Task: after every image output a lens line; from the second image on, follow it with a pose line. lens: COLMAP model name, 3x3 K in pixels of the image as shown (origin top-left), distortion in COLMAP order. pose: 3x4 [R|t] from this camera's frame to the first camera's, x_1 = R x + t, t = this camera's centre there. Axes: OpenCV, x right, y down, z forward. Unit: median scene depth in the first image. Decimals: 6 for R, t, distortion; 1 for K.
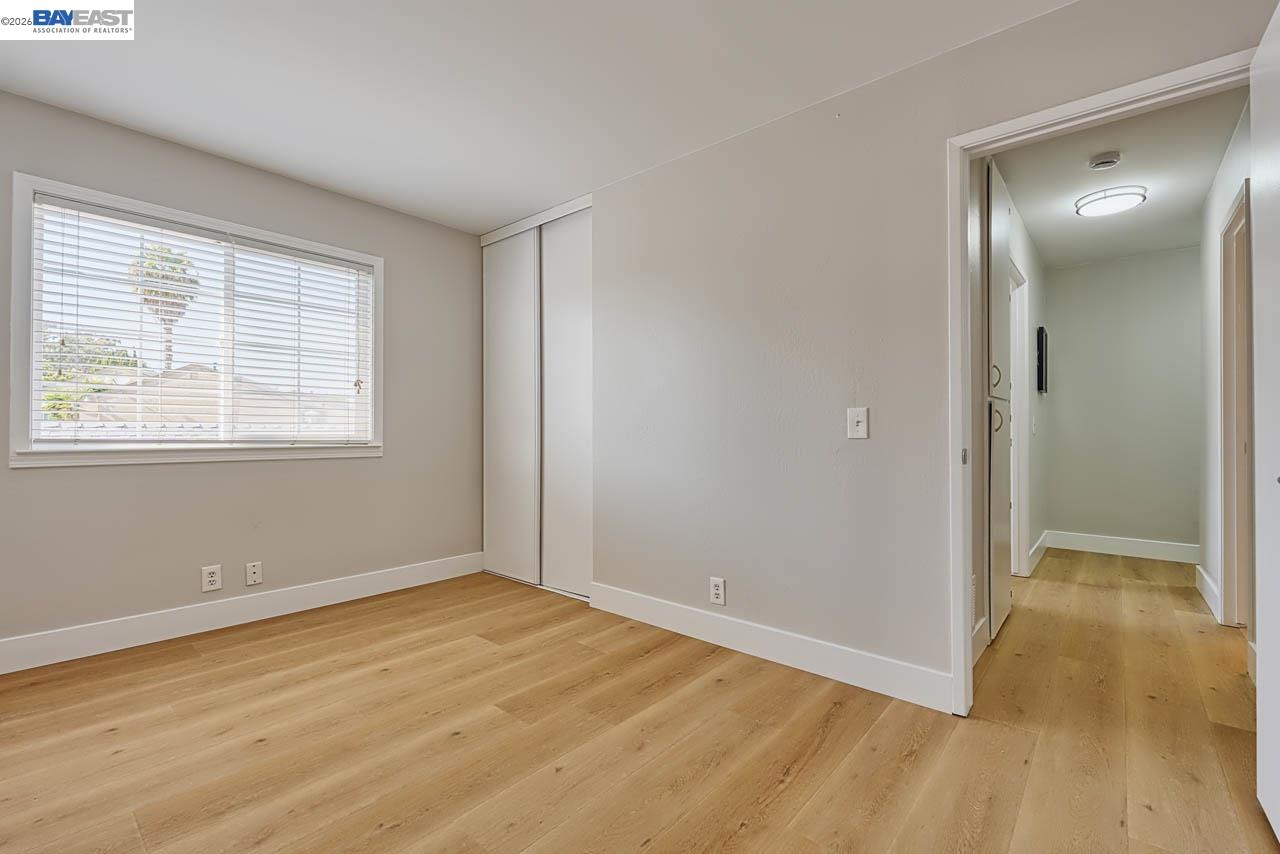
lens RADIAL K [[555.6, 0, 639.6], [0, 555.6, 427.2], [0, 0, 1]] dist [-0.008488, 0.001332]
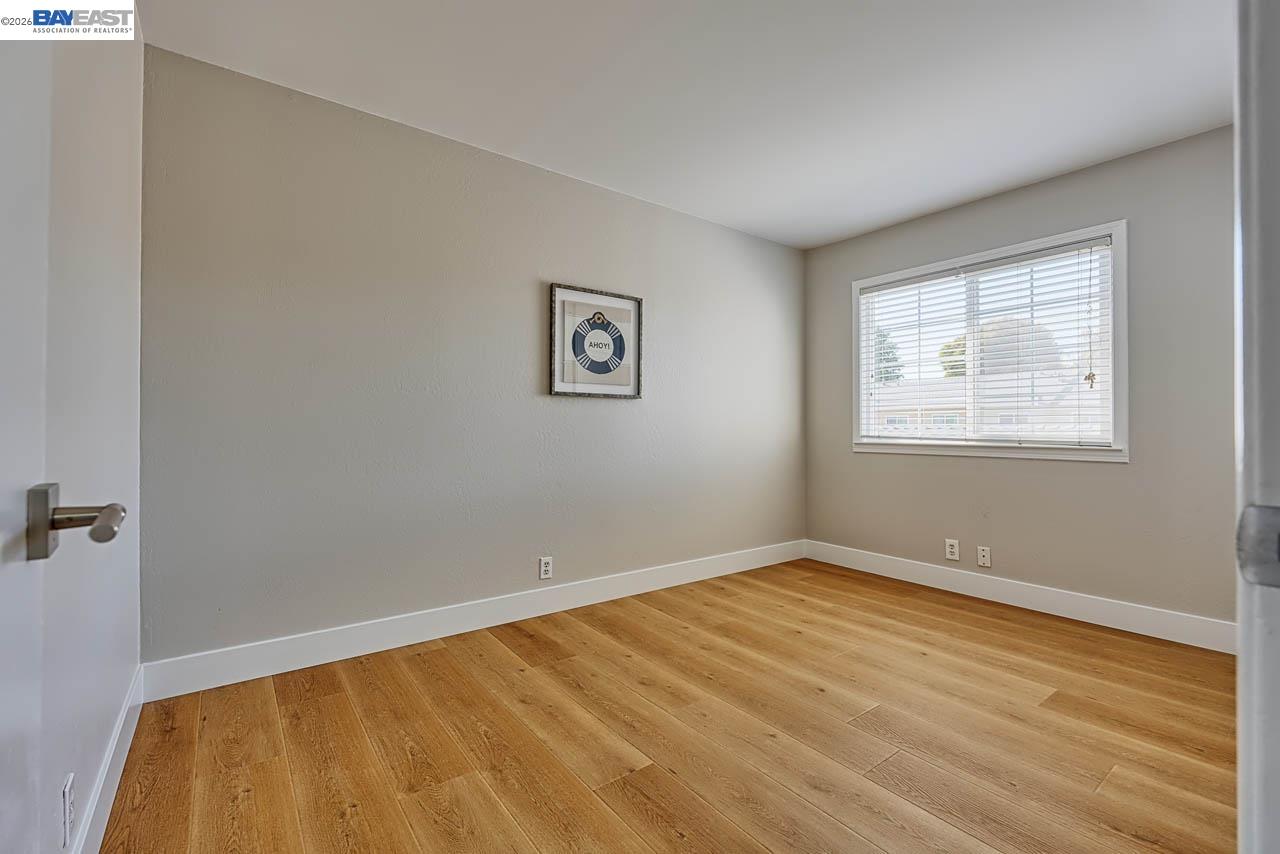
lens RADIAL K [[555.6, 0, 639.7], [0, 555.6, 427.0], [0, 0, 1]] dist [-0.008488, 0.001332]
pose [[-0.213079, -0.007693, -0.977005, 0.603752], [0.002162, 0.999963, -0.008345, 0.007385], [0.977033, -0.003890, -0.213054, 0.595695]]
